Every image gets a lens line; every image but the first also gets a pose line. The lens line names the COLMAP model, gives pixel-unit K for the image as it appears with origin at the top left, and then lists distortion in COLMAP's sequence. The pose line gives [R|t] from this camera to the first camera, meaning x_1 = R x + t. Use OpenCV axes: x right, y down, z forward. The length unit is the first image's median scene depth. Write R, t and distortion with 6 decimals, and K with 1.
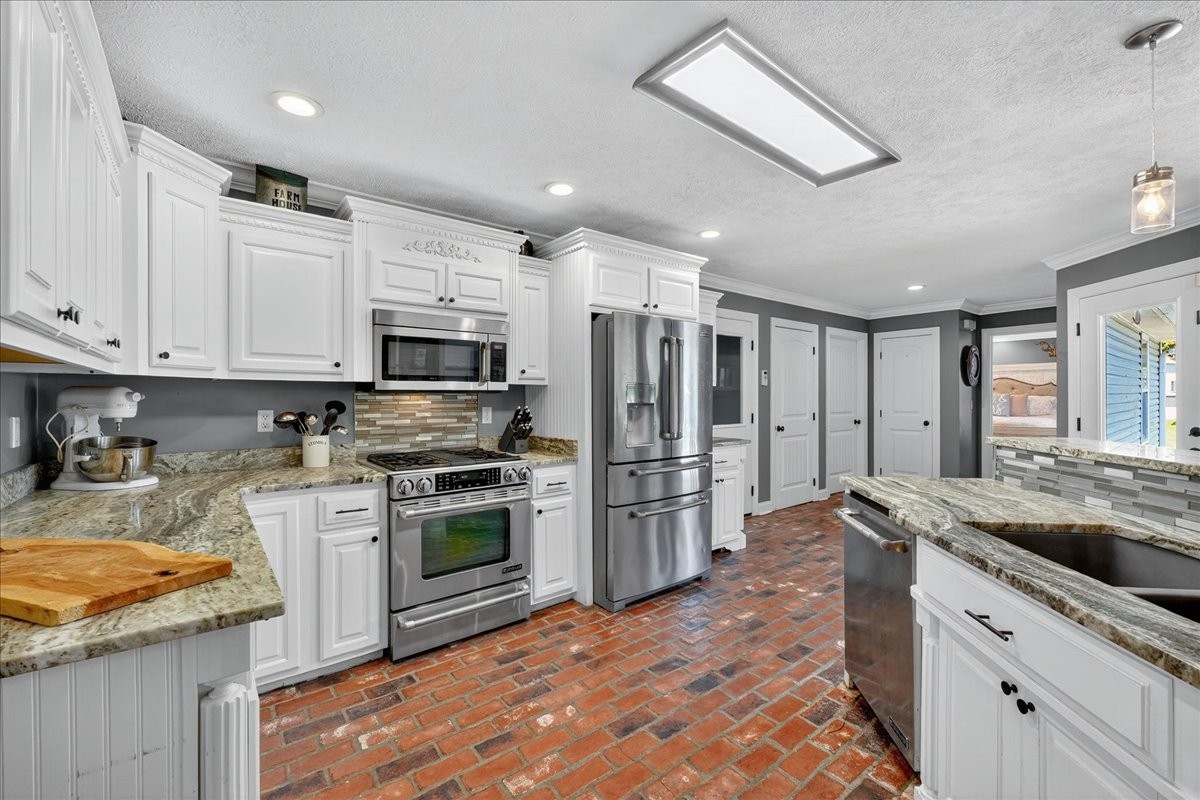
lens RADIAL K [[495.5, 0, 596.0], [0, 495.5, 394.0], [0, 0, 1]] dist [0.000602, -0.000280]
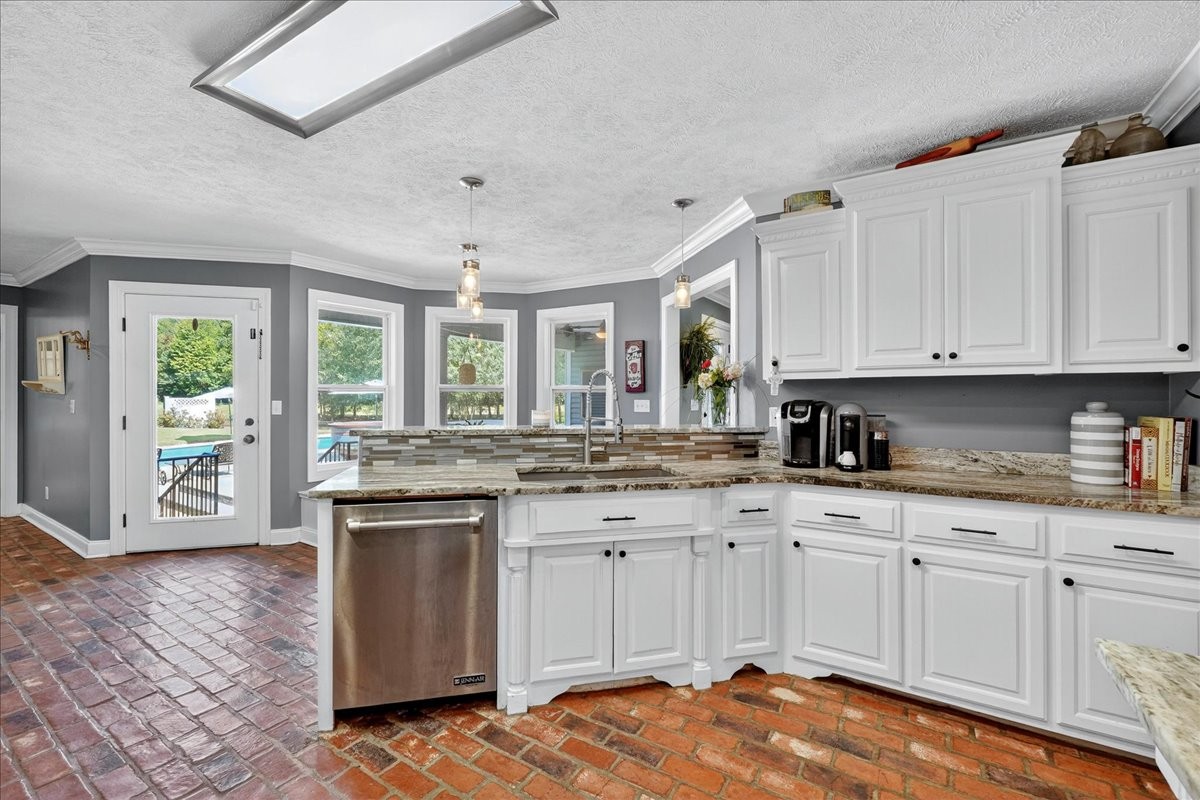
lens RADIAL K [[495.5, 0, 596.0], [0, 495.5, 394.0], [0, 0, 1]] dist [0.000602, -0.000280]
pose [[-0.323319, 0.002149, 0.946288, -0.548165], [-0.004800, 0.999981, -0.003911, 0.007095], [-0.946278, -0.005806, -0.323303, 1.005358]]
